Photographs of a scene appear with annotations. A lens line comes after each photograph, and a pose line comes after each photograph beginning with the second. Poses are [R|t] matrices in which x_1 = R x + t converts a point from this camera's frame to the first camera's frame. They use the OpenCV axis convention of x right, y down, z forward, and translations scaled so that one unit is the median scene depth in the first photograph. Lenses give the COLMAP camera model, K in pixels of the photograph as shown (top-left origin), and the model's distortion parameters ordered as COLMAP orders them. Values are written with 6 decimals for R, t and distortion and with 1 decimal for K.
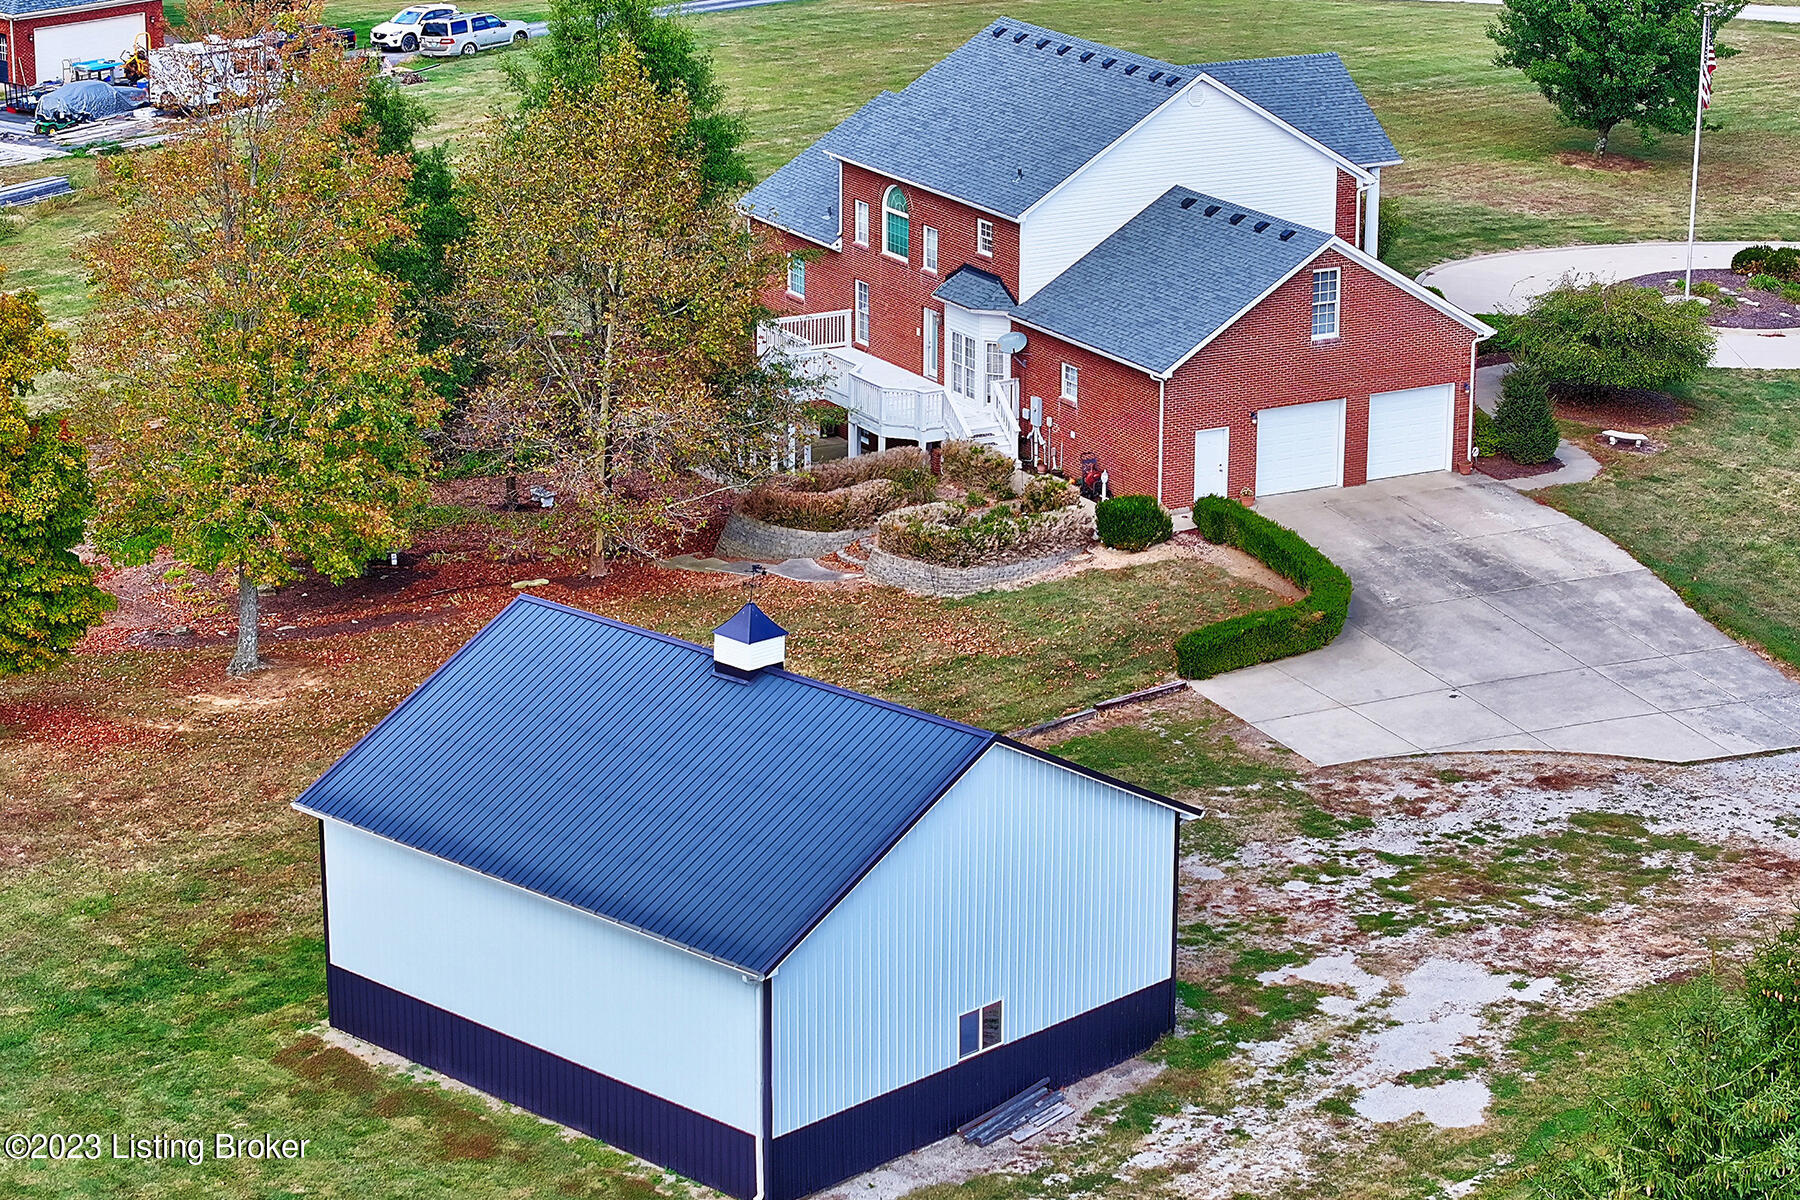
lens RADIAL K [[3632.7, 0, 900.0], [0, 3632.7, 600.0], [0, 0, 1]] dist [-0.187777, 0.294860]
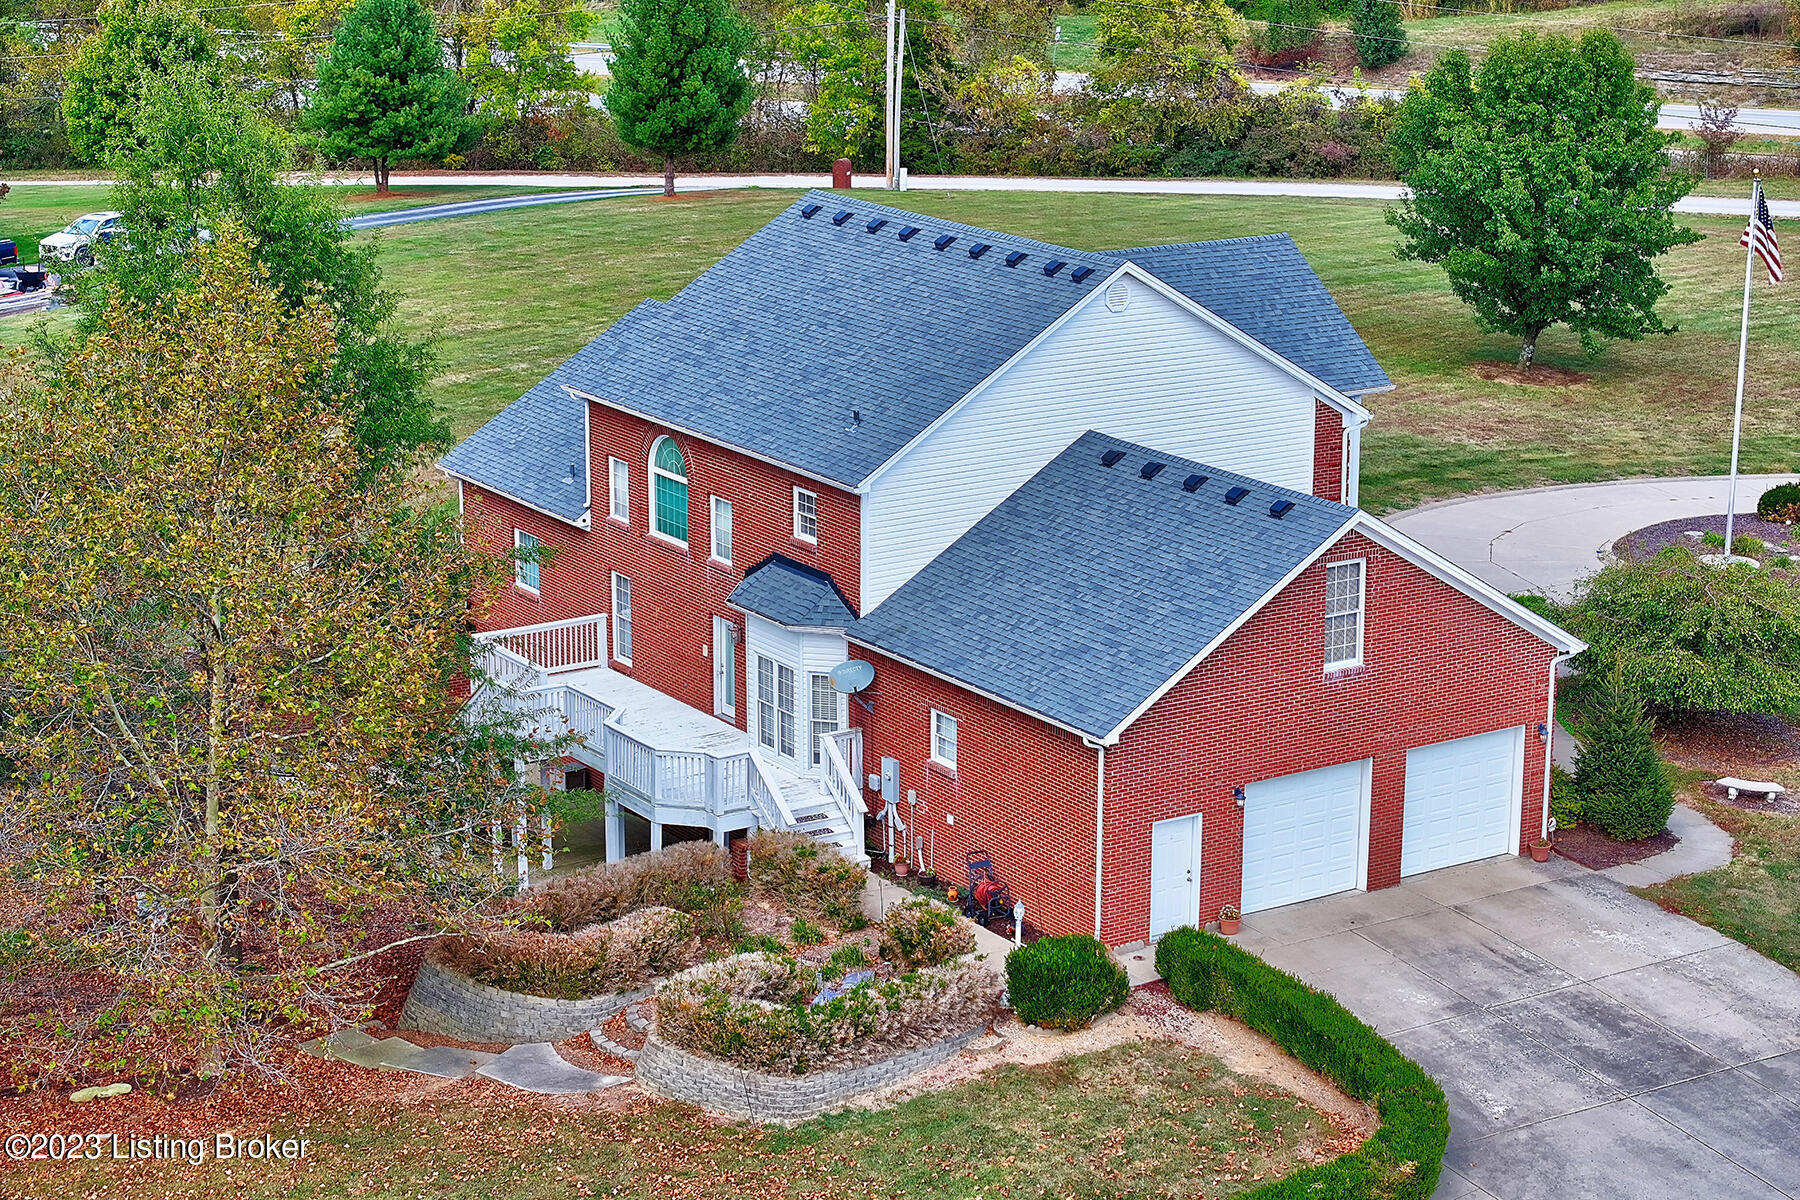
lens RADIAL K [[3238.2, 0, 862.5], [0, 3238.2, 661.9], [0, 0, 1]] dist [-0.178368, 0.186493]
pose [[0.997810, -0.021537, 0.062542, -0.003800], [0.023432, 0.999283, -0.029730, -0.056785], [-0.061856, 0.031131, 0.997599, 0.420610]]
